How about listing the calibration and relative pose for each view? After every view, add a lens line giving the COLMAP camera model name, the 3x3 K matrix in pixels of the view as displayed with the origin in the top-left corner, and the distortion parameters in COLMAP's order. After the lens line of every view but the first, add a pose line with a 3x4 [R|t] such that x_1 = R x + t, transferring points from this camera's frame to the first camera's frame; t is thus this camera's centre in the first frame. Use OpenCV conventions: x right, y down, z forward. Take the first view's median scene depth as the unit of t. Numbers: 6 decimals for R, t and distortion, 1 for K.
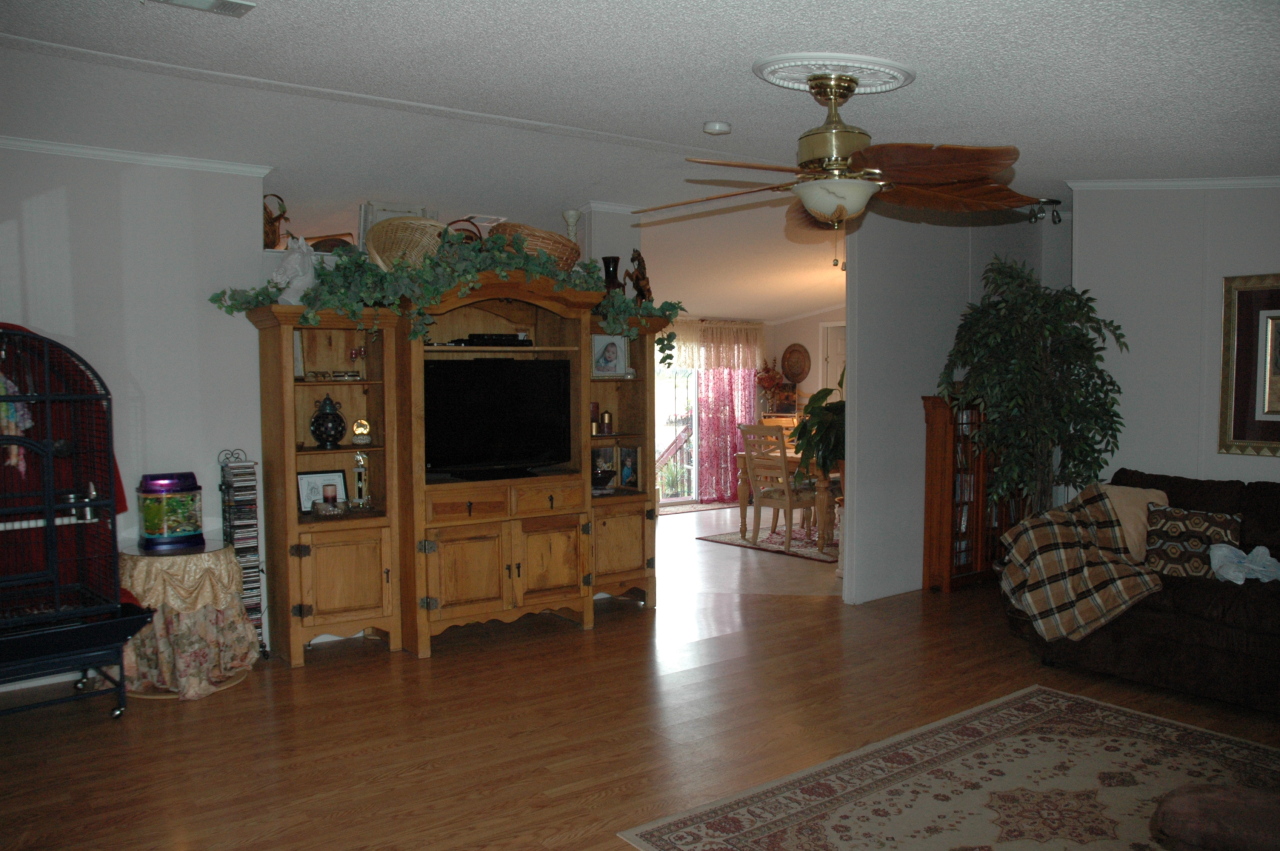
lens RADIAL K [[988.9, 0, 641.9], [0, 988.9, 452.4], [0, 0, 1]] dist [-0.222443, 0.207359]
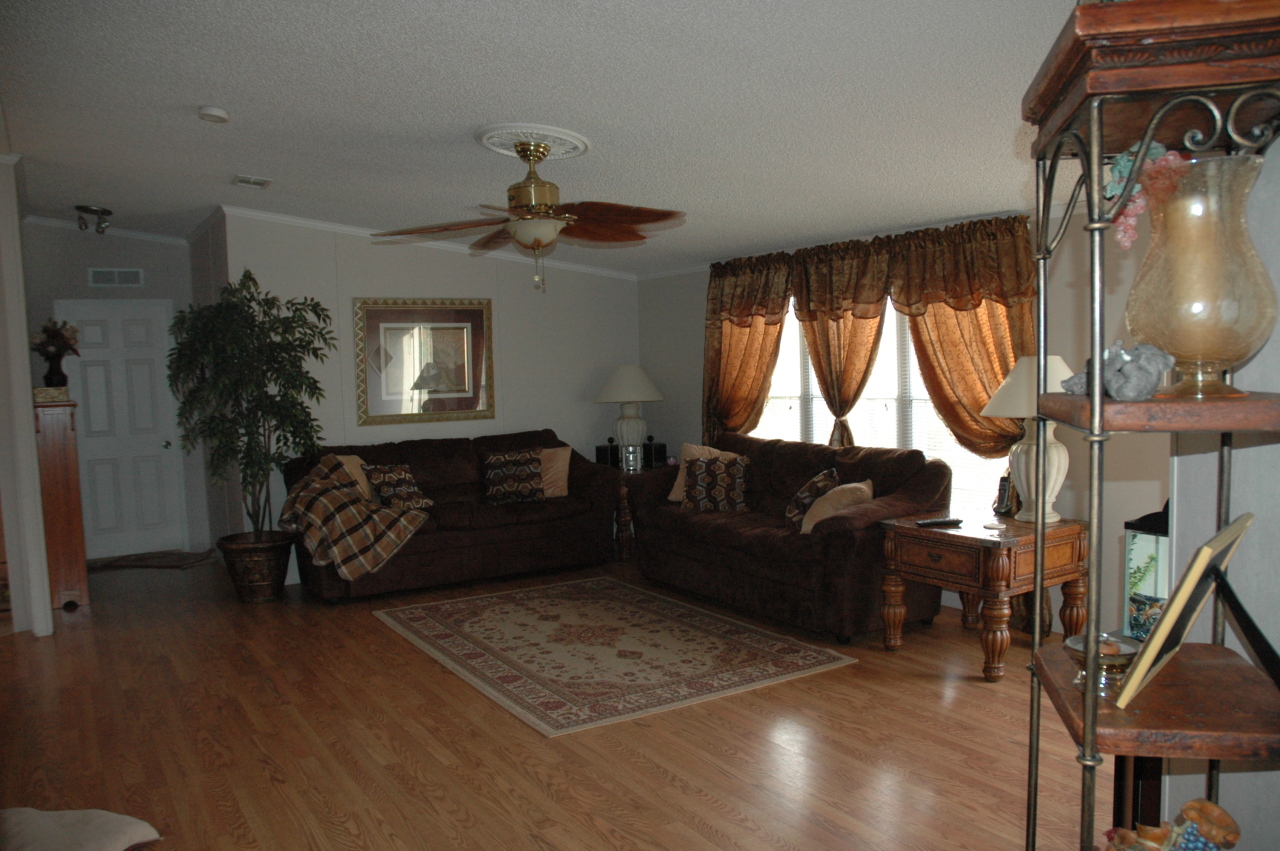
lens RADIAL K [[988.9, 0, 641.9], [0, 988.9, 452.4], [0, 0, 1]] dist [-0.222443, 0.207359]
pose [[0.091111, -0.091779, 0.991602, -1.014296], [0.113273, 0.990237, 0.081245, -0.037856], [-0.989378, 0.104919, 0.100617, 0.612941]]
